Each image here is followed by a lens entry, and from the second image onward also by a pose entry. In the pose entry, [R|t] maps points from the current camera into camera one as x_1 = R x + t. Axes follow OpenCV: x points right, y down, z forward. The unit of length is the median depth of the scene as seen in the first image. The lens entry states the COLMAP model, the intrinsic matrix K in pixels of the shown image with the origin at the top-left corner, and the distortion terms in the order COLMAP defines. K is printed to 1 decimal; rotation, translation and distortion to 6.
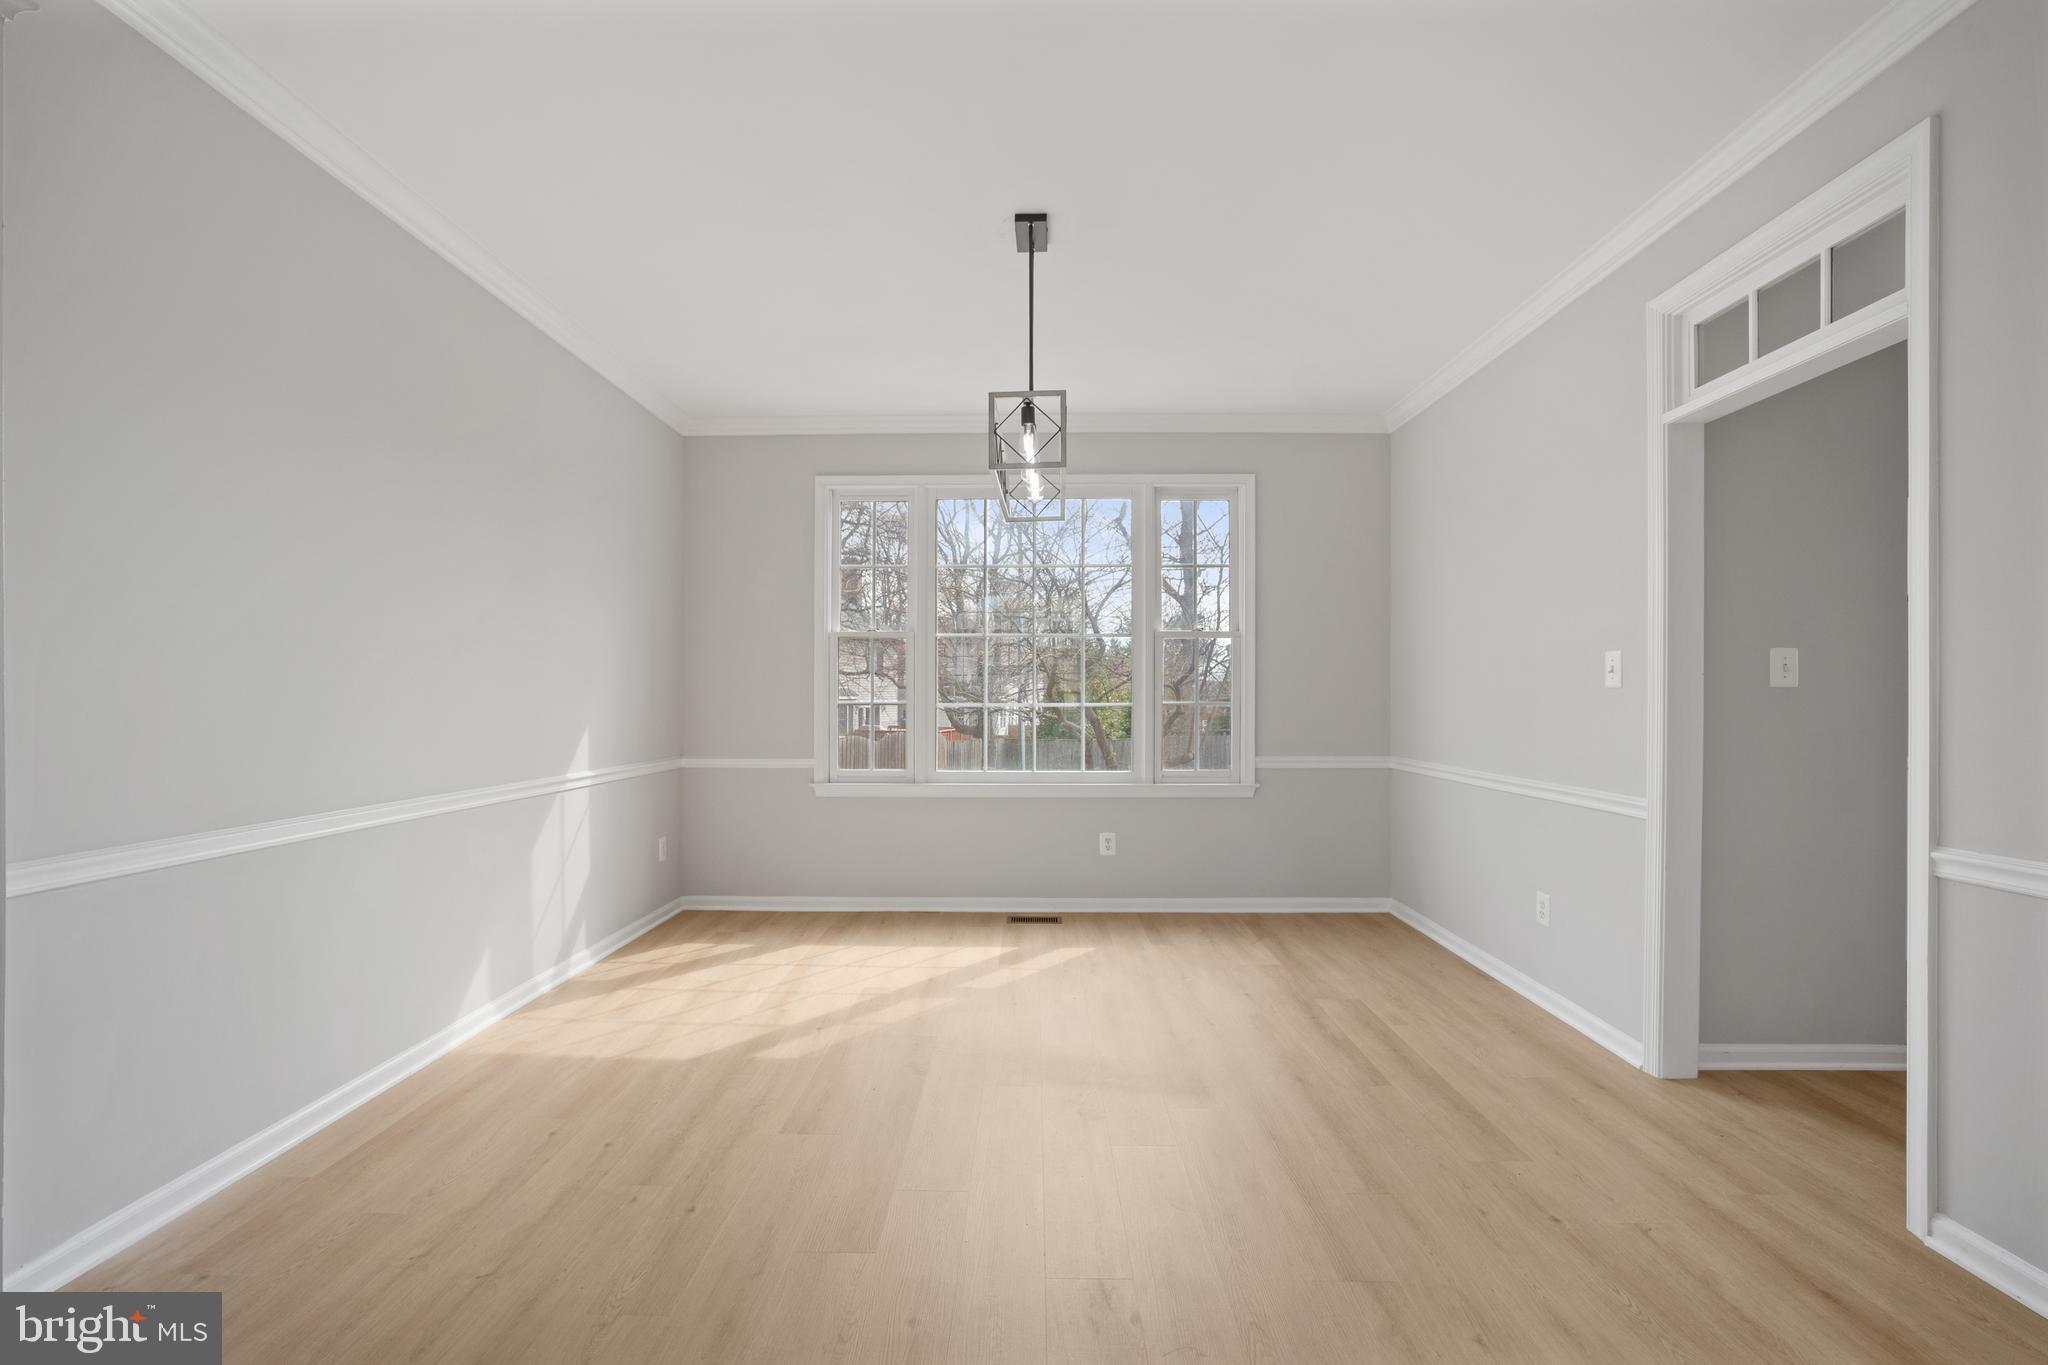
lens RADIAL K [[873.4, 0, 1030.0], [0, 873.4, 675.9], [0, 0, 1]] dist [-0.040120, 0.015371]
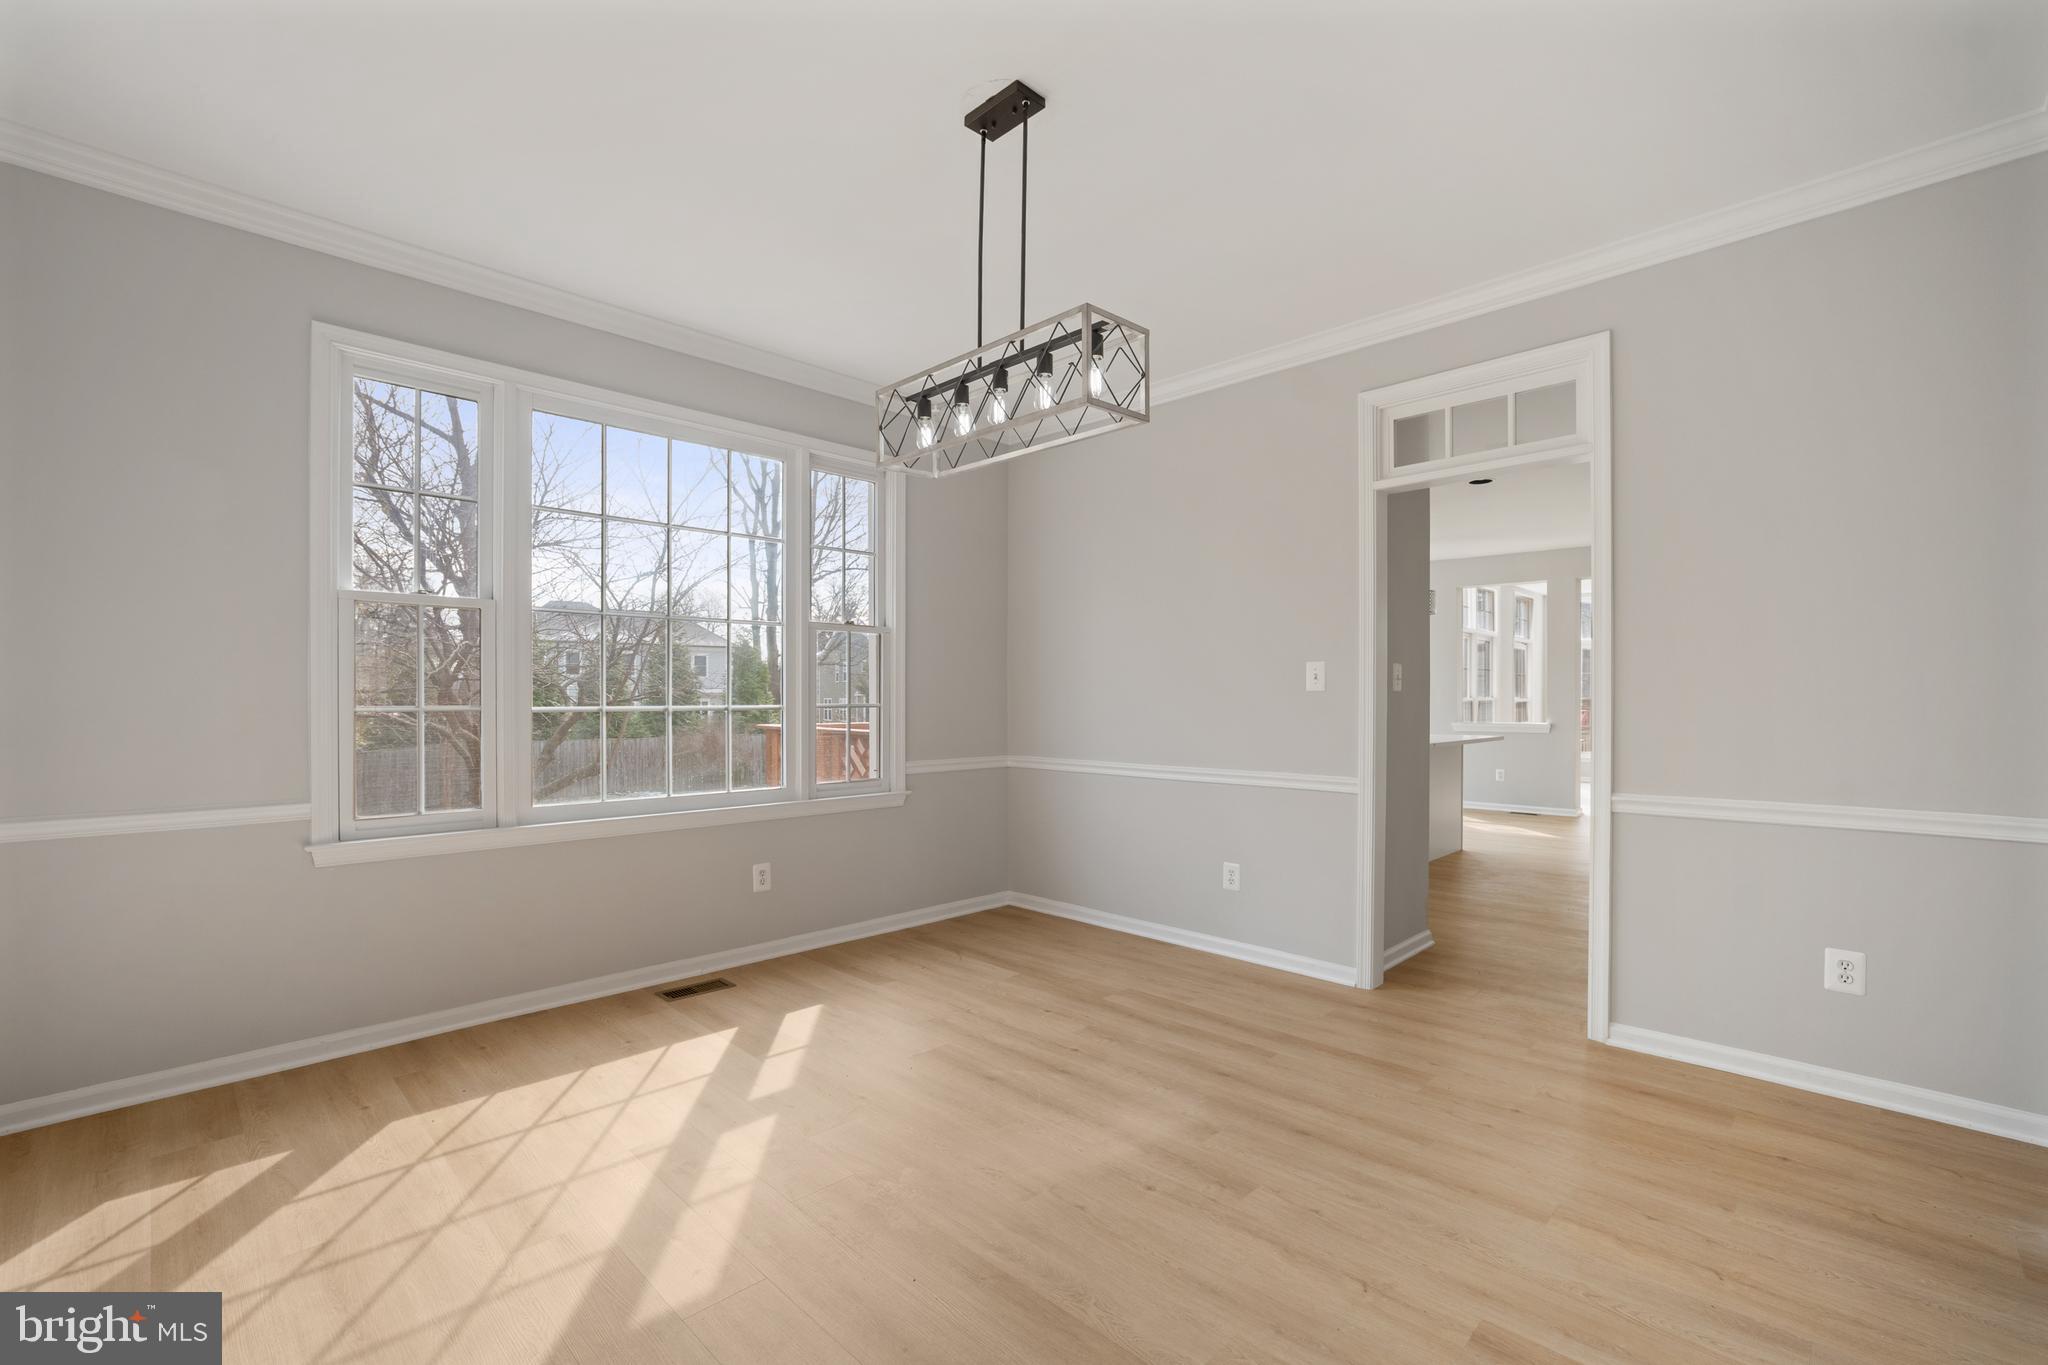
lens RADIAL K [[888.0, 0, 1024.0], [0, 888.0, 682.5], [0, 0, 1]] dist [-0.028463, 0.016787]
pose [[0.700515, 0.012141, 0.713534, -0.421210], [-0.017204, 0.999852, -0.000122, 0.006762], [-0.713430, -0.012190, 0.700620, 0.306563]]
